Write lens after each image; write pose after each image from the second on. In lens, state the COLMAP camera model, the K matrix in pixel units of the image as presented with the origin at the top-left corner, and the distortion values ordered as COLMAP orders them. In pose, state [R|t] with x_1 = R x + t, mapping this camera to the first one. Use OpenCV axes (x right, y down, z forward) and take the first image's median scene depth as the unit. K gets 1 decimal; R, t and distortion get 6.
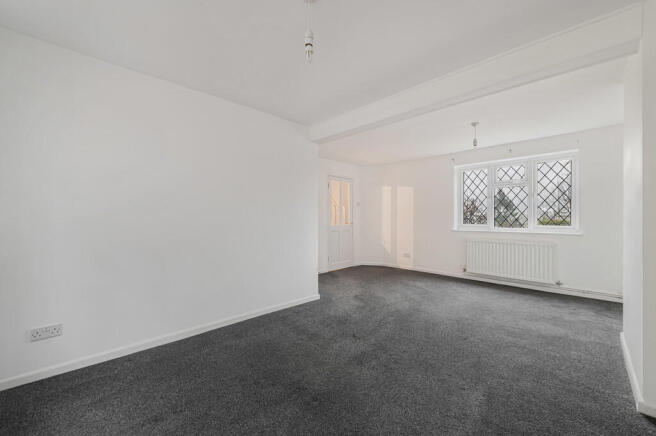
lens RADIAL K [[257.0, 0, 338.8], [0, 257.0, 210.0], [0, 0, 1]] dist [-0.002141, -0.000348]
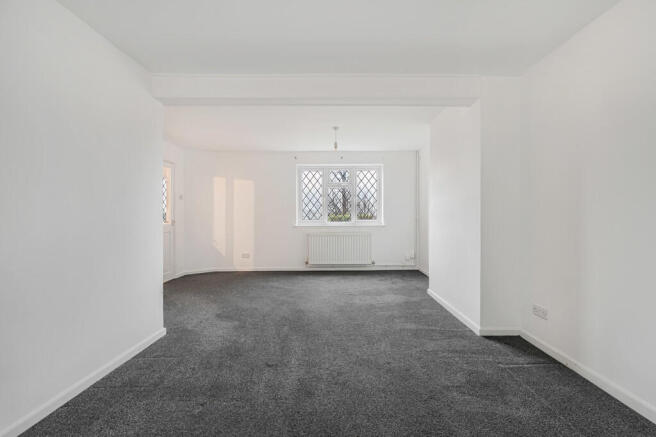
lens RADIAL K [[257.0, 0, 338.8], [0, 257.0, 210.5], [0, 0, 1]] dist [-0.002141, -0.000348]
pose [[0.712141, 0.004668, 0.702021, -0.225390], [-0.014125, 0.999871, 0.007681, 0.007534], [-0.701895, -0.015386, 0.712114, 0.200750]]
